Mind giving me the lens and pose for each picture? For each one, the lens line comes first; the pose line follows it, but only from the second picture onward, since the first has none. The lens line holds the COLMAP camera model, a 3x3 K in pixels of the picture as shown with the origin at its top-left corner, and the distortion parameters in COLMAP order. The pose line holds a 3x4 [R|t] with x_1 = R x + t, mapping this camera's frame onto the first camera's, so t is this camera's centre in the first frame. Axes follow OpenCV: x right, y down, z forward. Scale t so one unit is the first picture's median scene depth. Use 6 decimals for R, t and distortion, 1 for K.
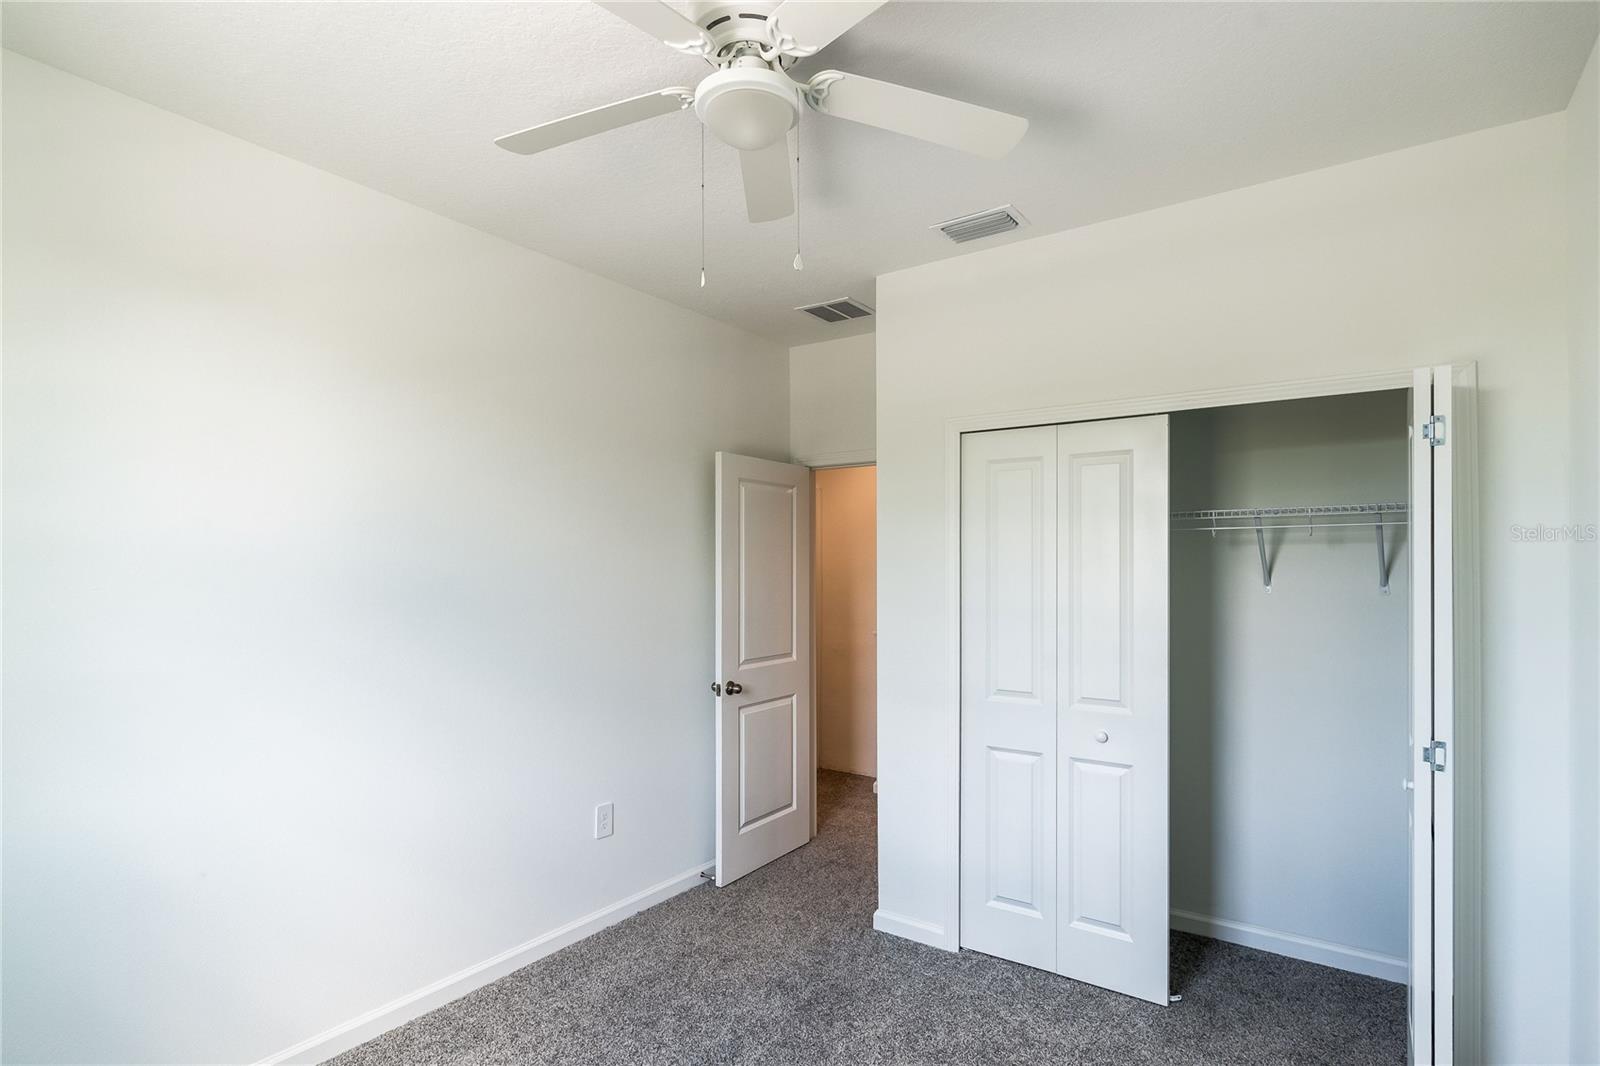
lens RADIAL K [[821.2, 0, 800.0], [0, 821.2, 567.1], [0, 0, 1]] dist [0.000865, -0.000194]
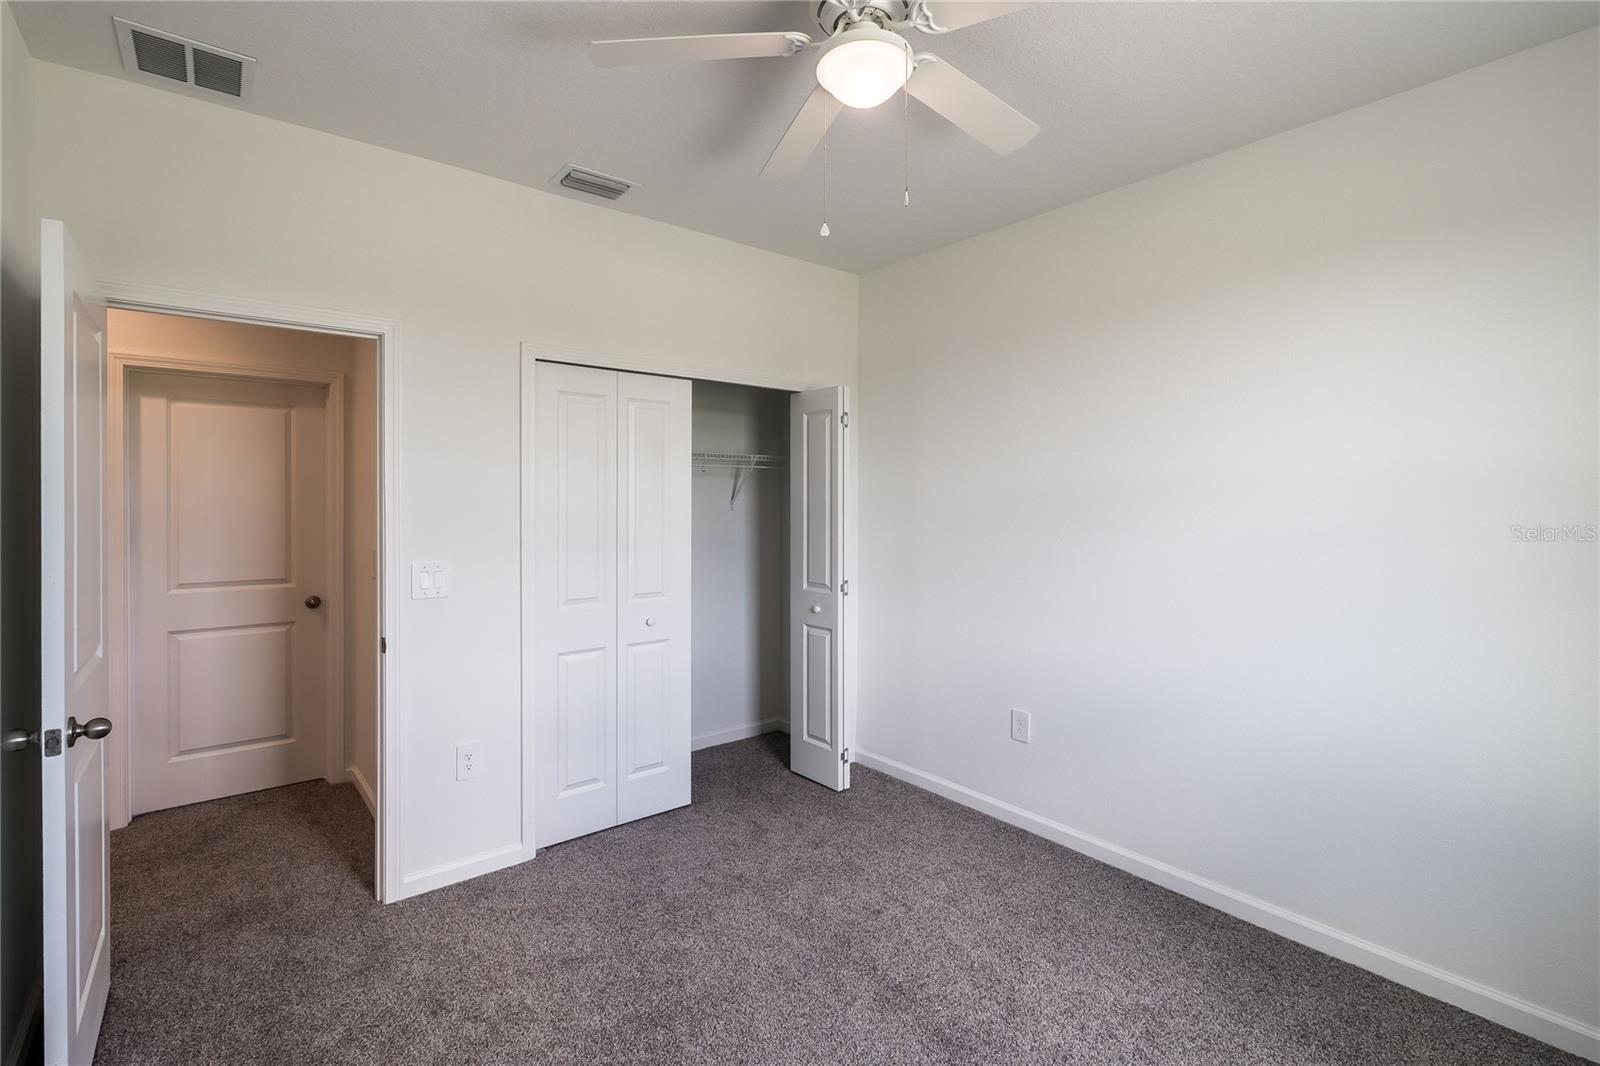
lens RADIAL K [[709.2, 0, 797.4], [0, 709.2, 497.9], [0, 0, 1]] dist [-0.000320, 0.000026]
pose [[0.273603, -0.005206, 0.961829, -0.529135], [-0.003660, 0.999972, 0.006453, 0.004313], [-0.961836, -0.005286, 0.273577, 0.395828]]
